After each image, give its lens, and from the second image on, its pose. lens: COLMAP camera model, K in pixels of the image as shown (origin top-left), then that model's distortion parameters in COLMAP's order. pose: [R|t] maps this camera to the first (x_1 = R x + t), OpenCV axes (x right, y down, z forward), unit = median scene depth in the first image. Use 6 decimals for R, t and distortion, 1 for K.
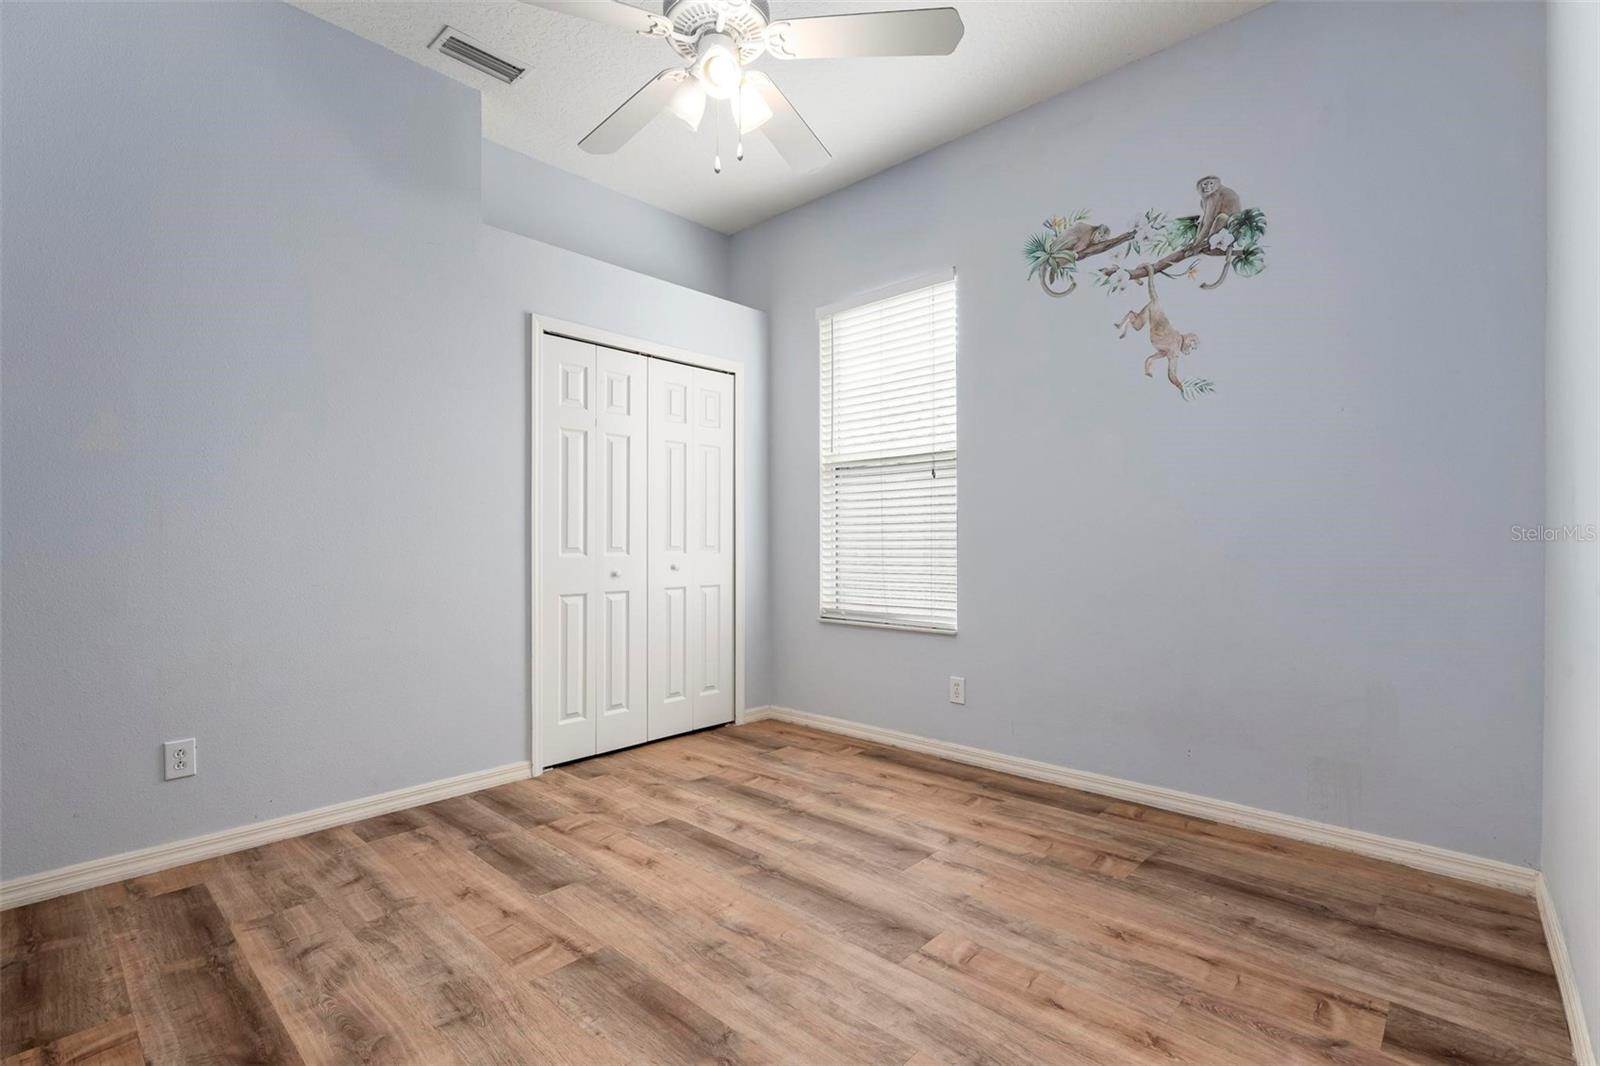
lens RADIAL K [[729.5, 0, 800.5], [0, 729.5, 536.9], [0, 0, 1]] dist [-0.001261, 0.000428]
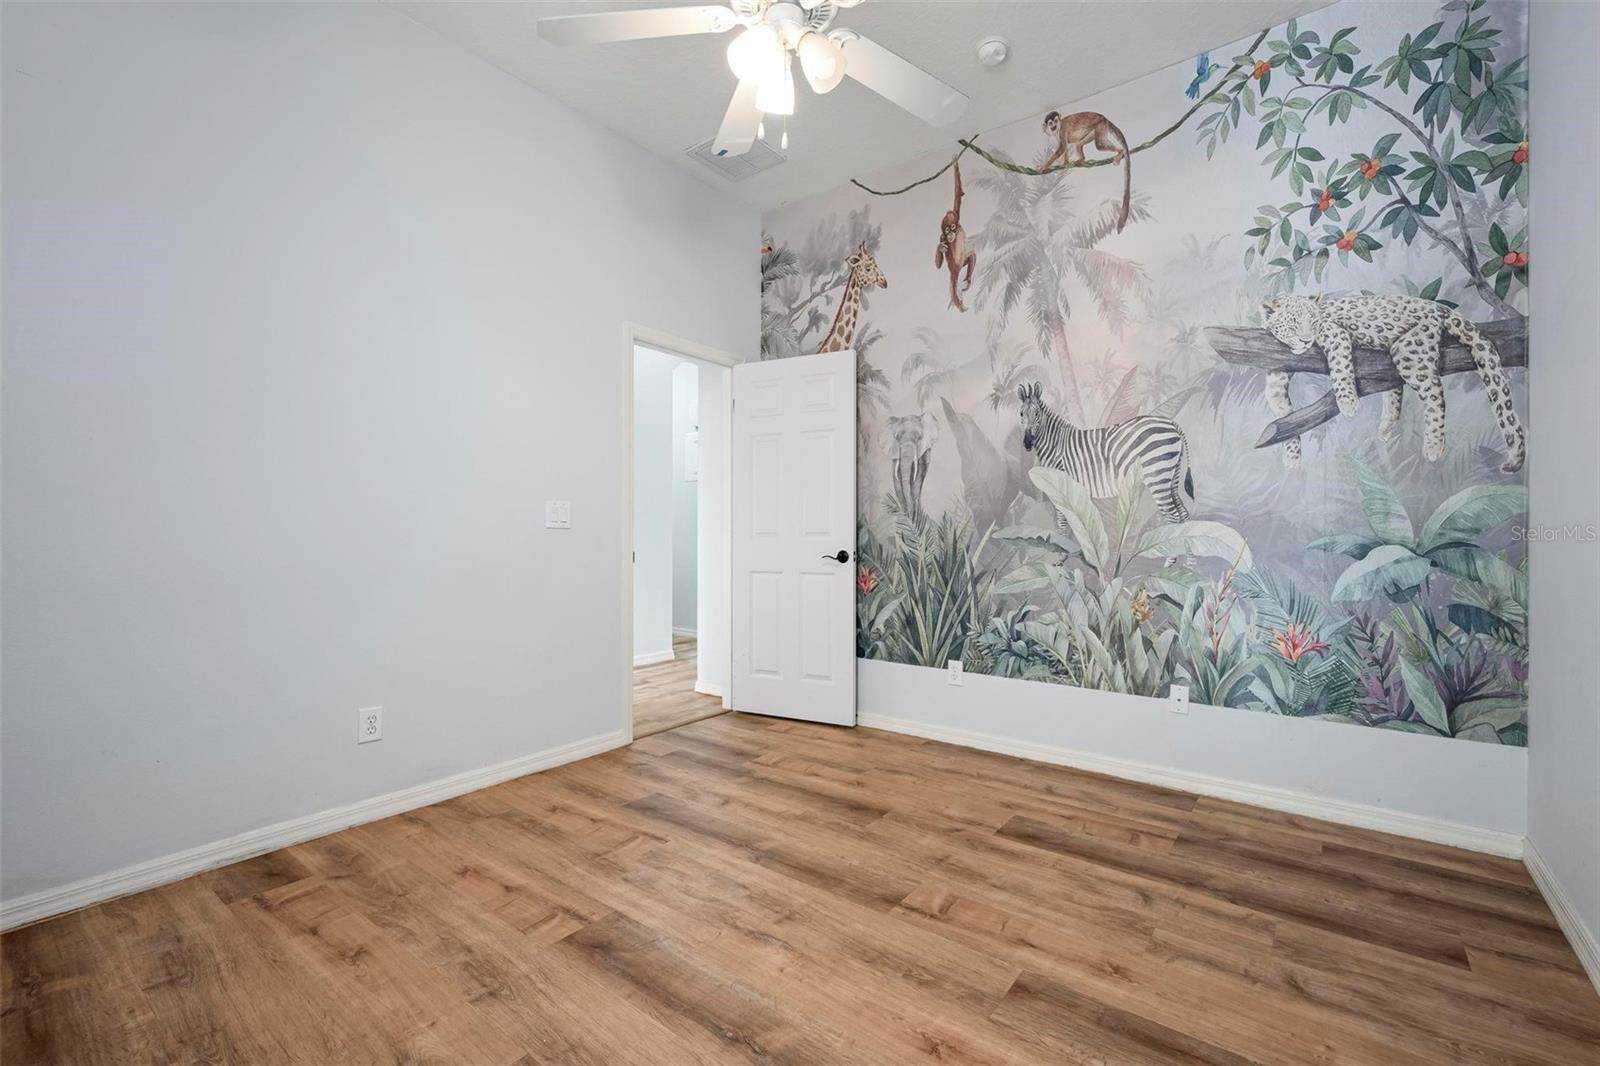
lens RADIAL K [[673.9, 0, 800.1], [0, 673.9, 533.2], [0, 0, 1]] dist [-0.000432, -0.000924]
pose [[-0.995724, 0.003297, -0.092318, -0.052012], [0.003598, 0.999989, -0.003094, 0.010381], [0.092307, -0.003413, -0.995725, 1.940540]]
